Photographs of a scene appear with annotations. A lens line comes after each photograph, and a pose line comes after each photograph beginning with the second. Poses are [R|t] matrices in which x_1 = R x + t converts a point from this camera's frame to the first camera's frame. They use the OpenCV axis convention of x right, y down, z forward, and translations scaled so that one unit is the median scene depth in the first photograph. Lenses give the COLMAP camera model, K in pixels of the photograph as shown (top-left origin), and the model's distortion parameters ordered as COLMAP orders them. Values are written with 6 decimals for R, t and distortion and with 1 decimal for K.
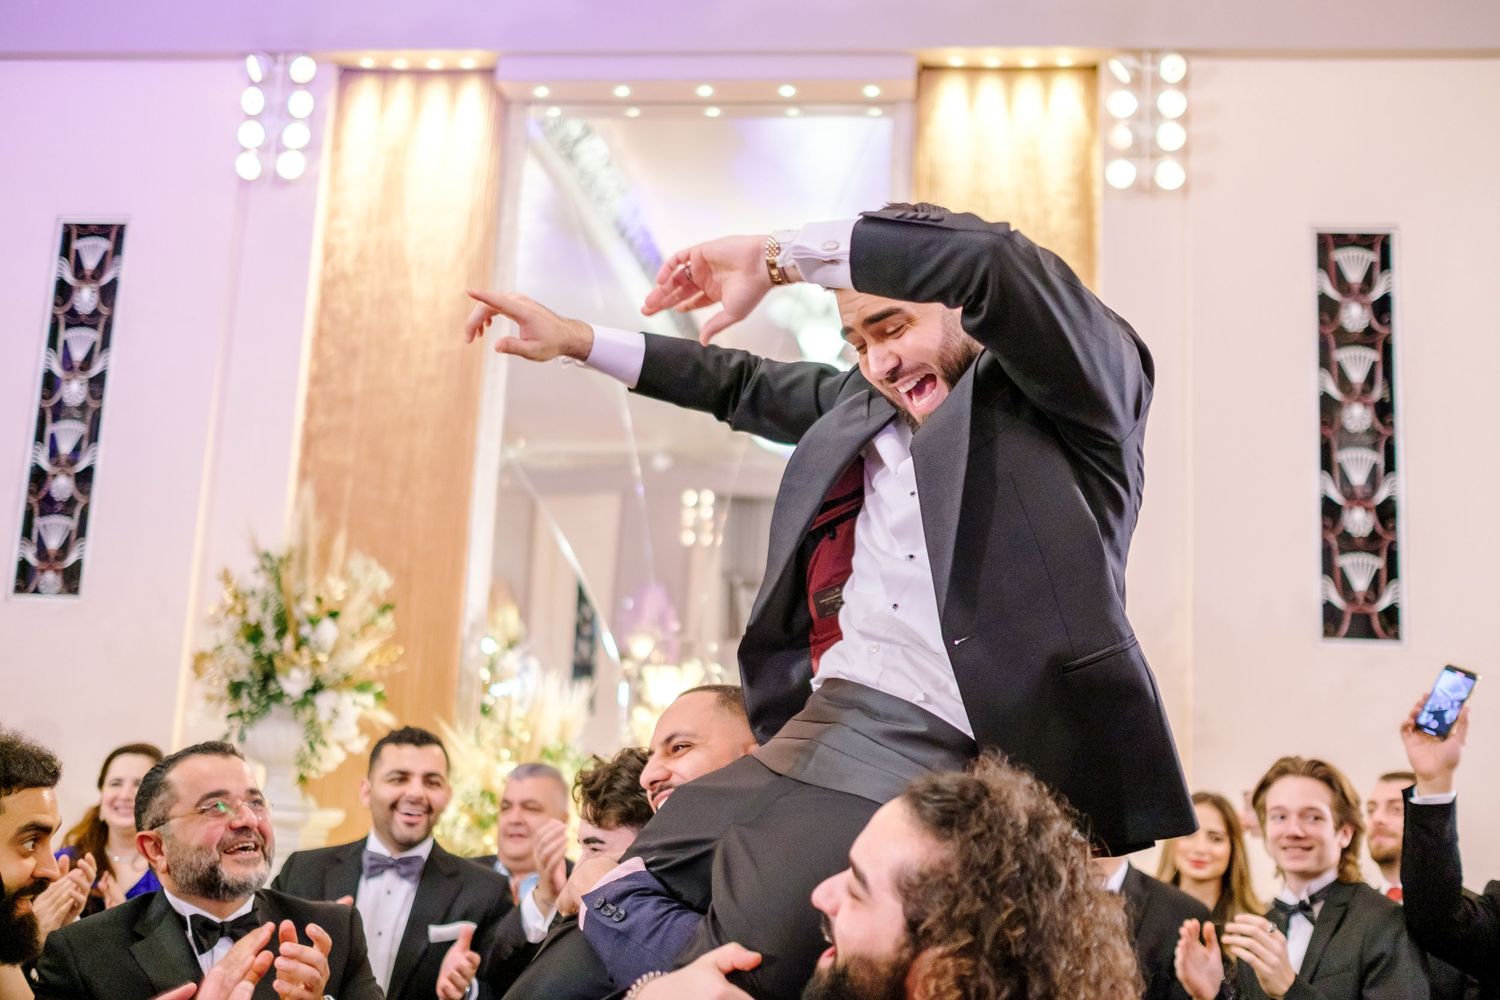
lens RADIAL K [[1573.0, 0, 785.6], [0, 1573.0, 483.6], [0, 0, 1]] dist [-0.016712, 0.000000]
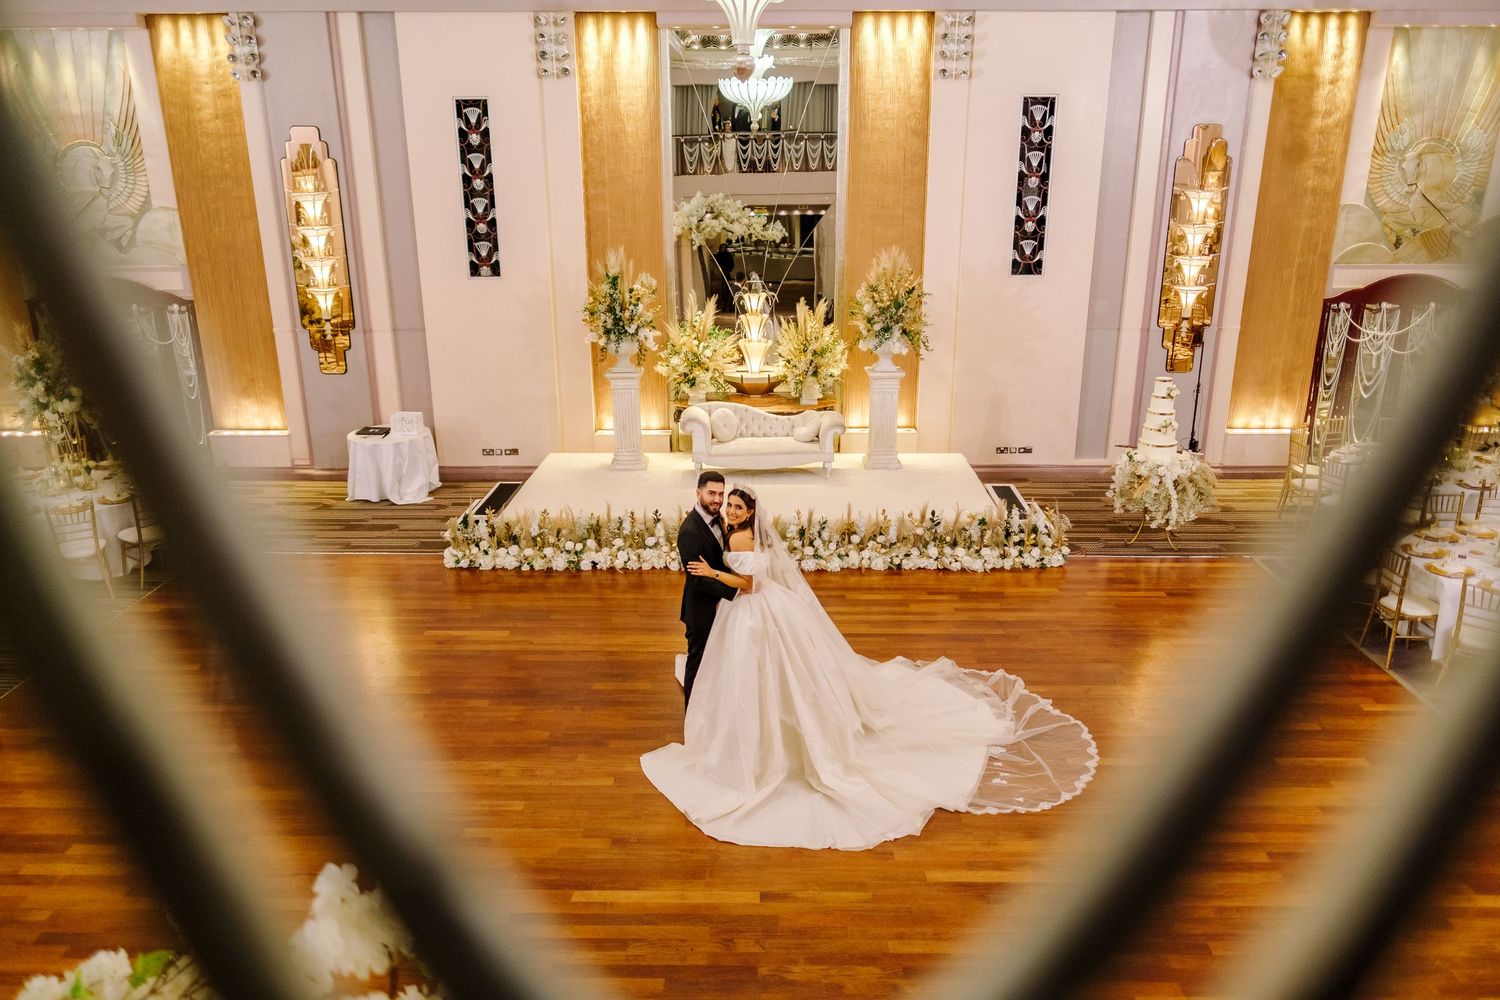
lens RADIAL K [[1029.7, 0, 763.3], [0, 1029.7, 492.2], [0, 0, 1]] dist [-0.021437, 0.011010]
pose [[0.994219, -0.072698, 0.079016, -0.212597], [0.026807, 0.880674, 0.472963, -0.380623], [-0.103971, -0.468111, 0.877532, -0.578187]]
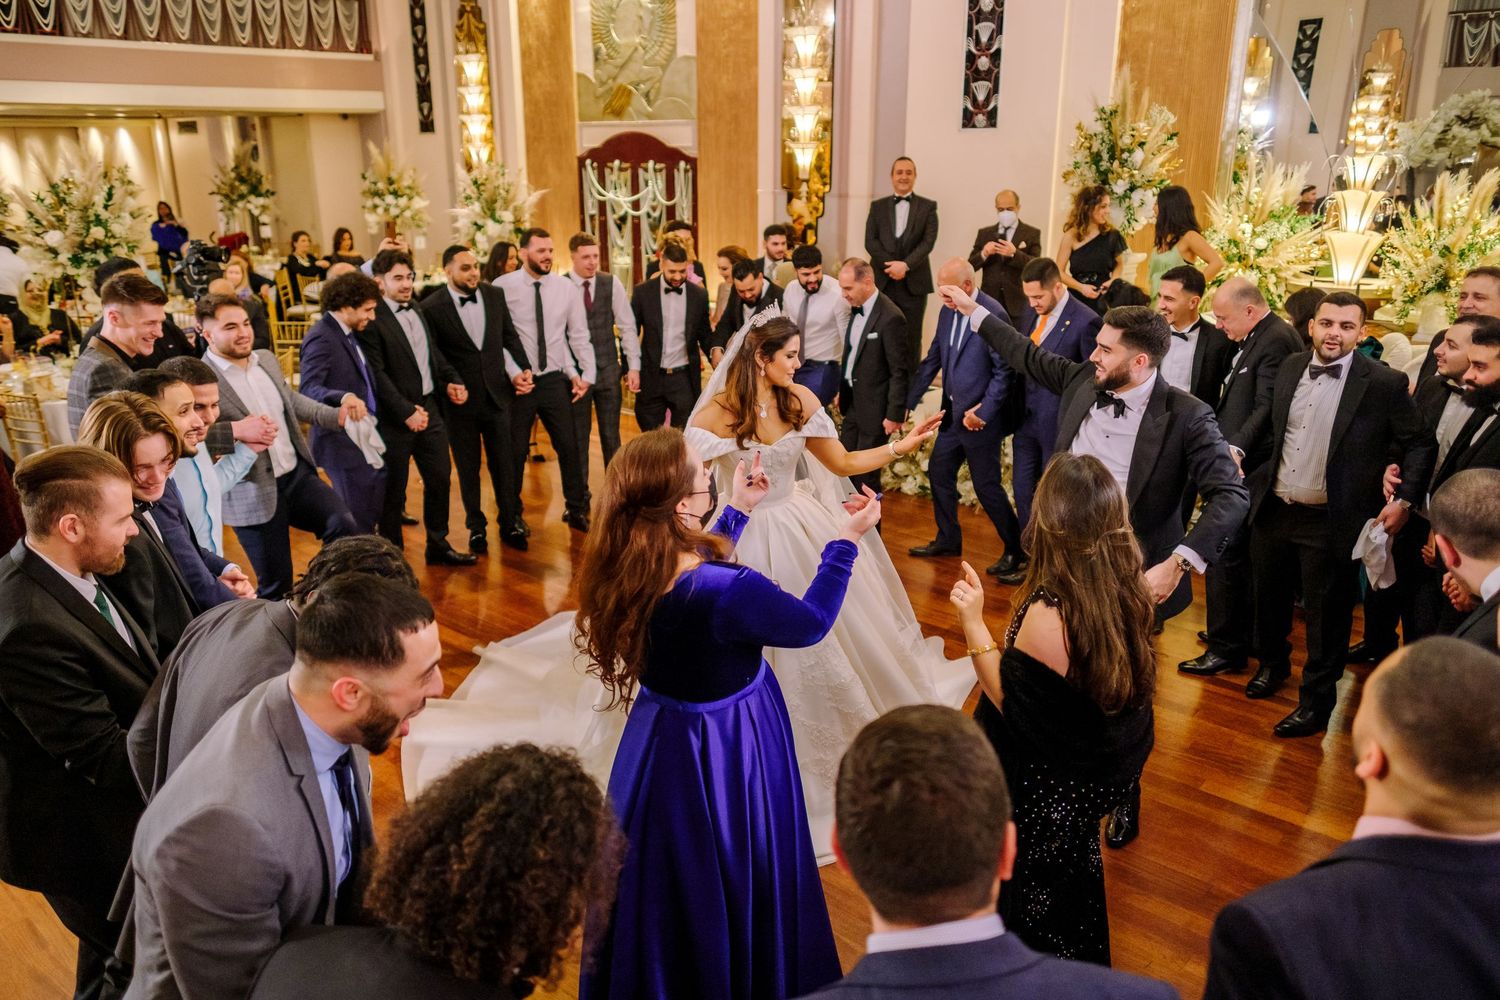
lens RADIAL K [[1114.6, 0, 748.4], [0, 1114.6, 489.7], [0, 0, 1]] dist [-0.001613, -0.006967]
pose [[0.823824, 0.122398, -0.553473, 0.075943], [0.141671, 0.900962, 0.410117, -0.124165], [0.548856, -0.416276, 0.724894, -0.266873]]
